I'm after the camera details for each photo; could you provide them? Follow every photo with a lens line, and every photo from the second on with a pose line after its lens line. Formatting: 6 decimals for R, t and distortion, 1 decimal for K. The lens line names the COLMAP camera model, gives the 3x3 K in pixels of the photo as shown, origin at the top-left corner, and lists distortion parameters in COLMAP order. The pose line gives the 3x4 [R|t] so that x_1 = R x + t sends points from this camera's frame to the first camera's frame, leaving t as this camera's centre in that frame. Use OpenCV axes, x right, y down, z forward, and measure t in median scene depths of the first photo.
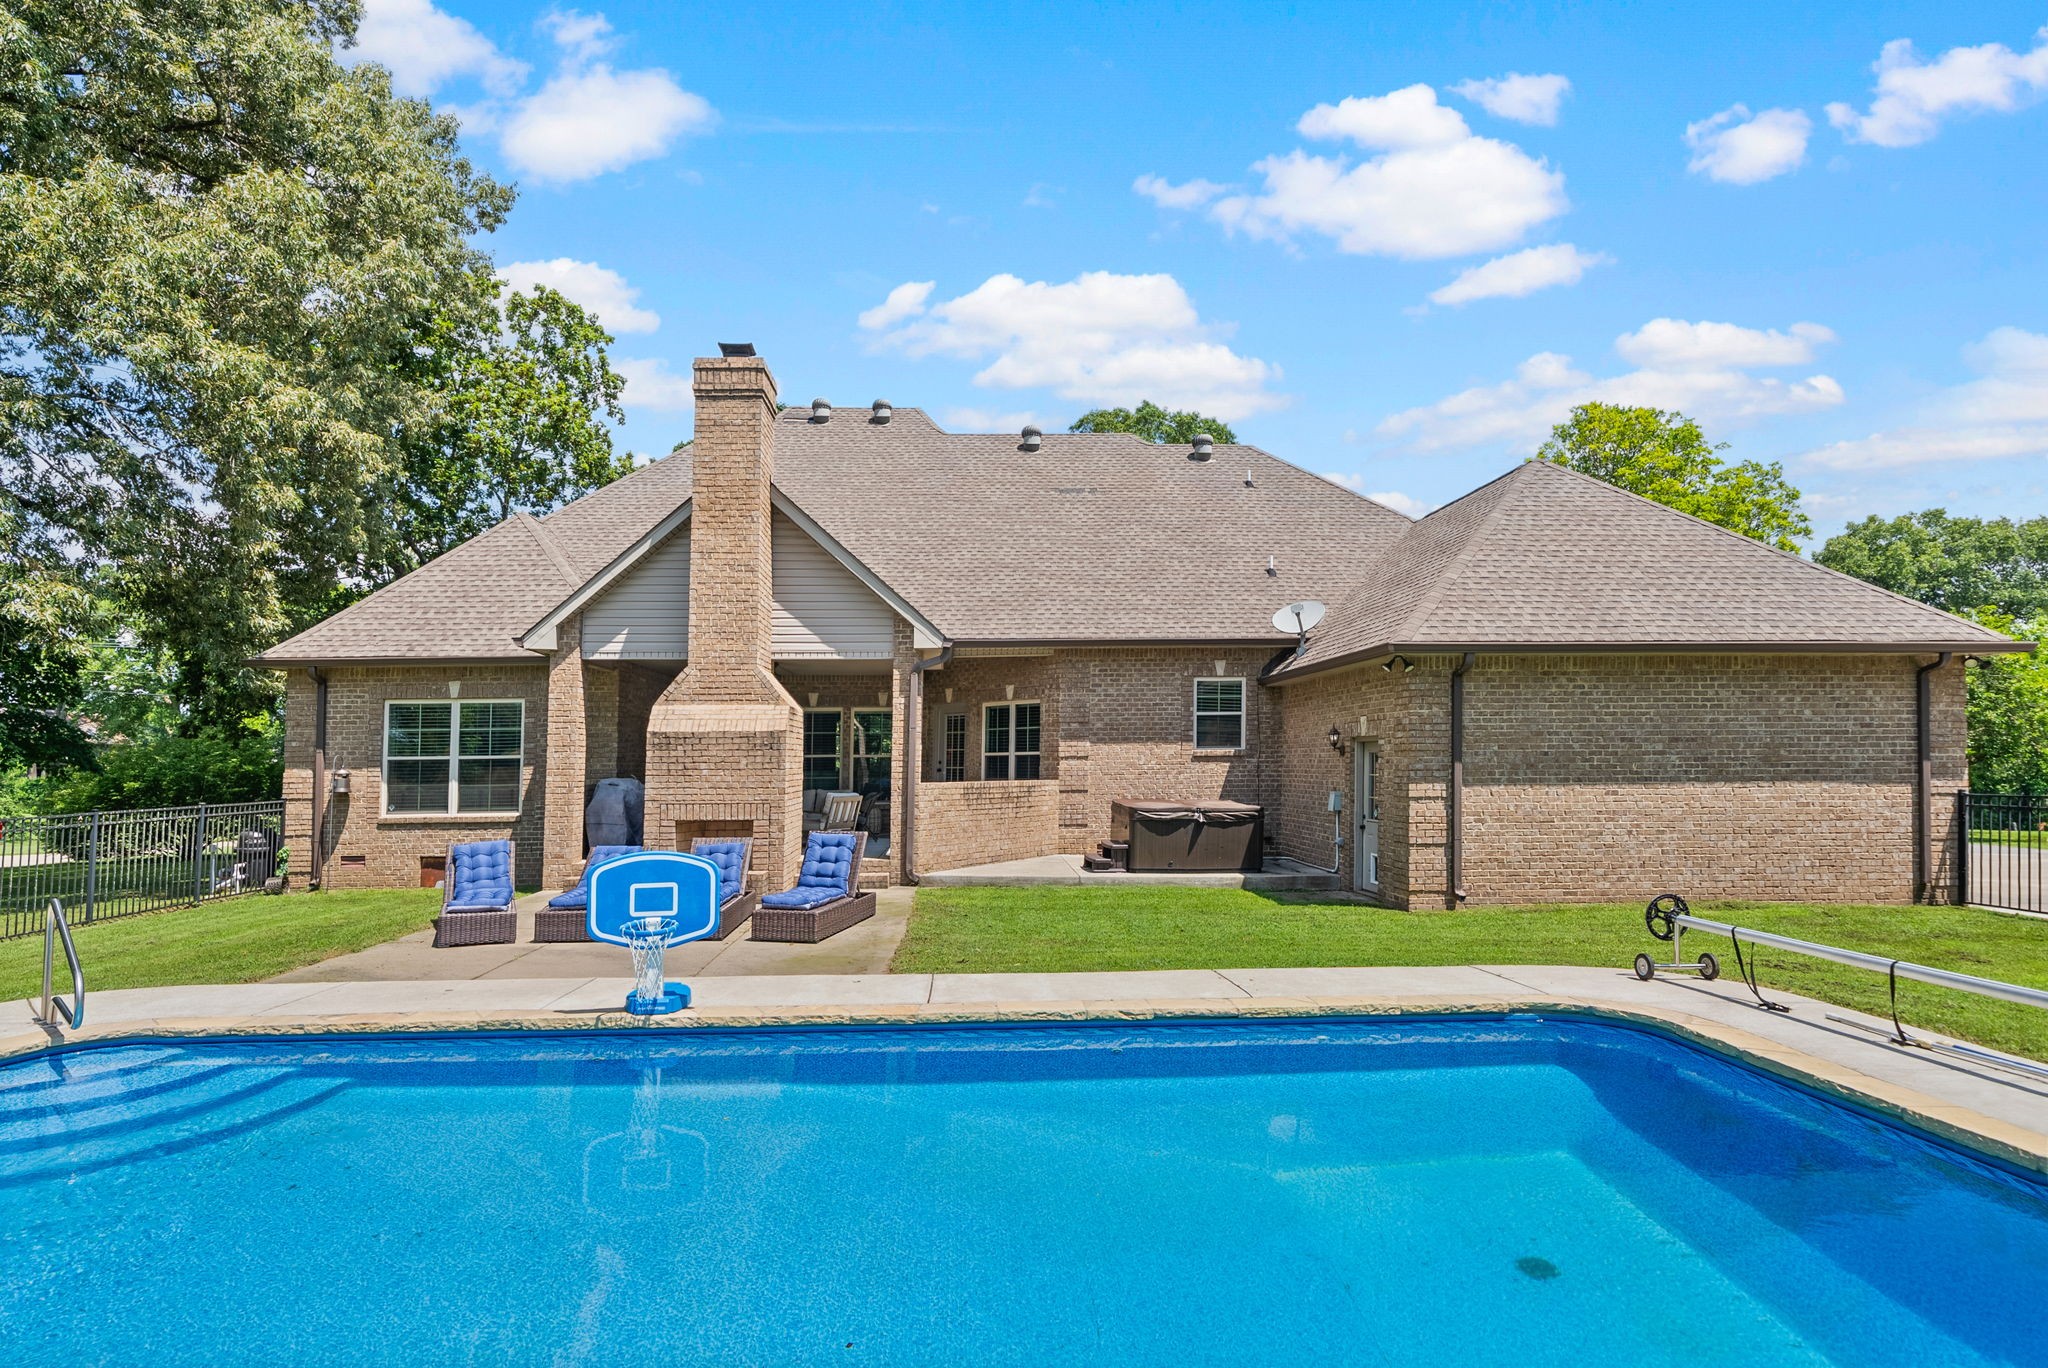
lens RADIAL K [[1071.1, 0, 1013.2], [0, 1071.1, 727.6], [0, 0, 1]] dist [0.000216, -0.000478]
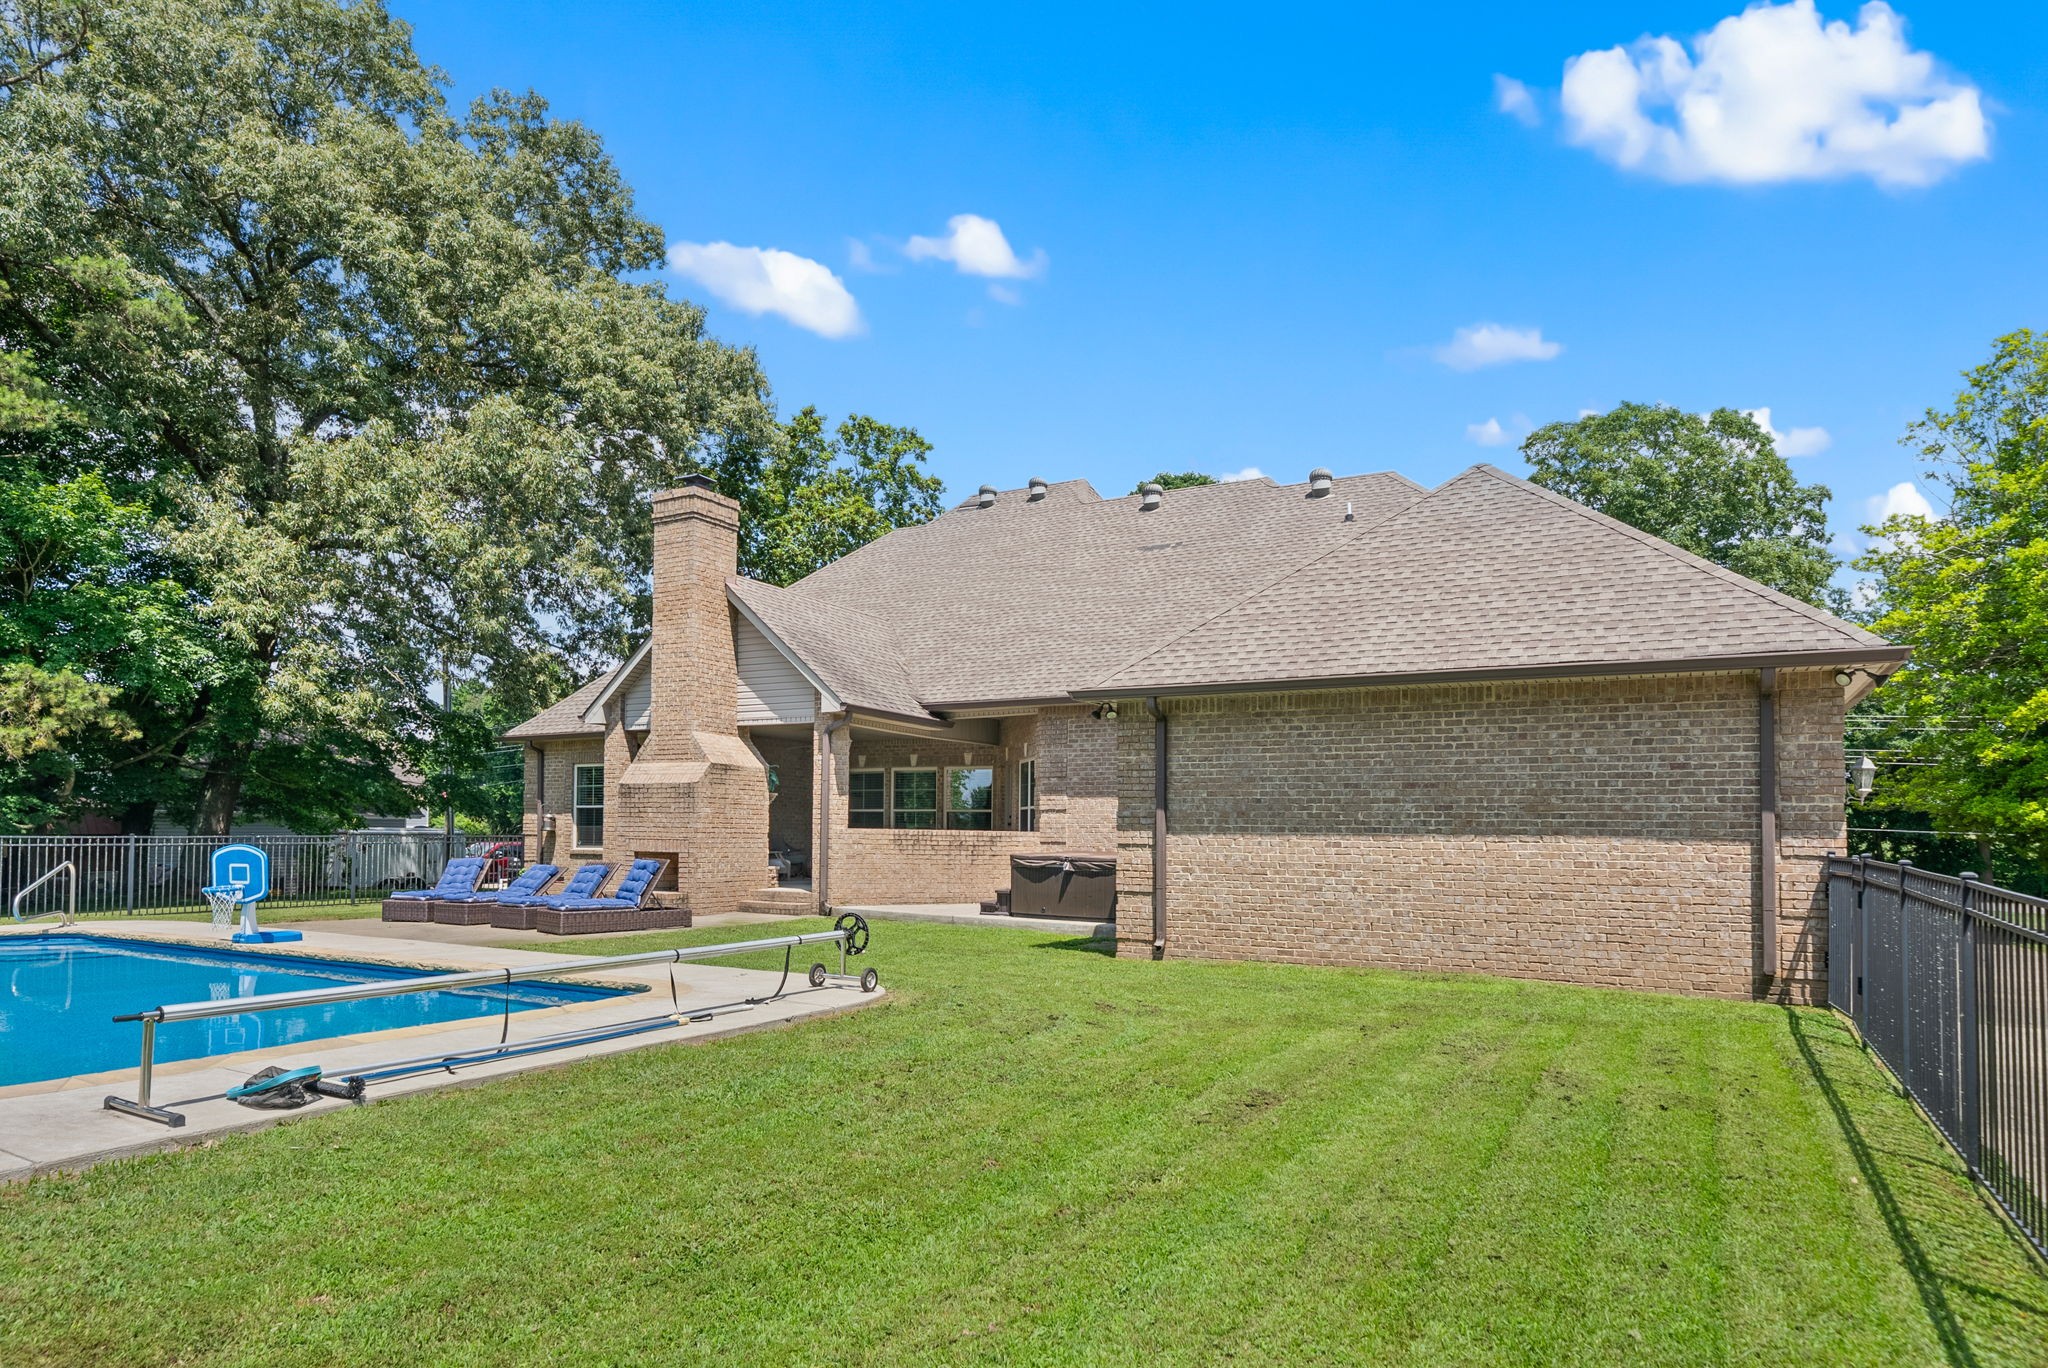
lens RADIAL K [[1105.6, 0, 991.9], [0, 1105.6, 801.7], [0, 0, 1]] dist [0.001434, 0.000510]
pose [[0.867815, 0.002827, -0.496879, 0.759905], [-0.001000, 0.999992, 0.003943, 0.021016], [0.496886, -0.002925, 0.867811, 0.049069]]
